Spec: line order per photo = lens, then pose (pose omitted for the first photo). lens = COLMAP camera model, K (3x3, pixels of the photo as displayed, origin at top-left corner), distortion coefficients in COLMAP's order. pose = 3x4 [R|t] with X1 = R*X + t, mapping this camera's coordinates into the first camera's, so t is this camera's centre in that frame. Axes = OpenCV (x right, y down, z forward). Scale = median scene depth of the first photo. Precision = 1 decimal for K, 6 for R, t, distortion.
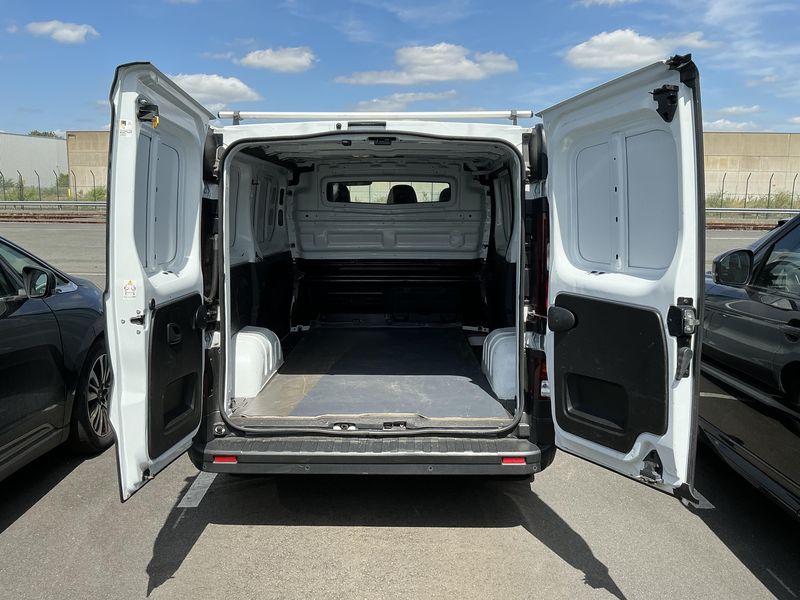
lens RADIAL K [[649.6, 0, 395.6], [0, 649.6, 299.1], [0, 0, 1]] dist [0.113956, -0.219504]
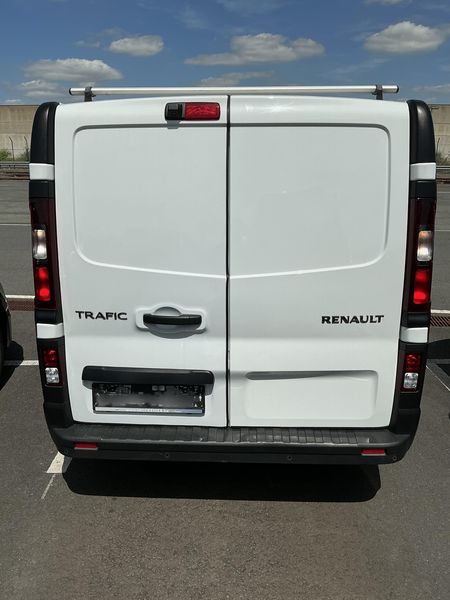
lens RADIAL K [[487.2, 0, 224.3], [0, 487.2, 297.1], [0, 0, 1]] dist [0.113956, -0.219504]
pose [[0.999954, -0.000080, -0.009580, -0.037894], [0.001251, 0.992504, 0.122209, -0.075687], [0.009499, -0.122215, 0.992458, 0.269870]]
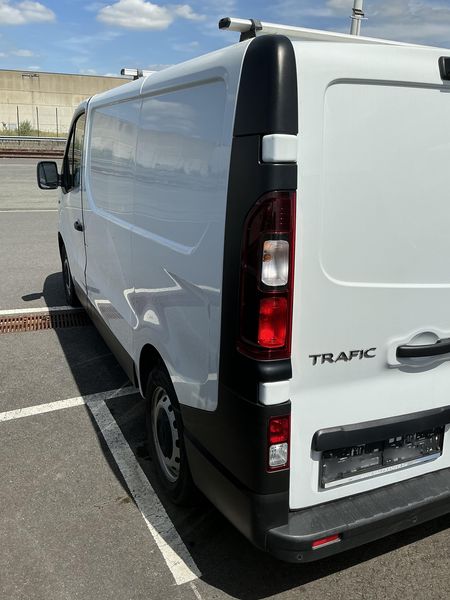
lens RADIAL K [[487.2, 0, 224.3], [0, 487.2, 297.1], [0, 0, 1]] dist [0.113956, -0.219504]
pose [[0.906155, -0.104928, 0.409723, -0.544997], [0.038737, 0.985256, 0.166646, -0.110500], [-0.421167, -0.135136, 0.896859, 0.590864]]
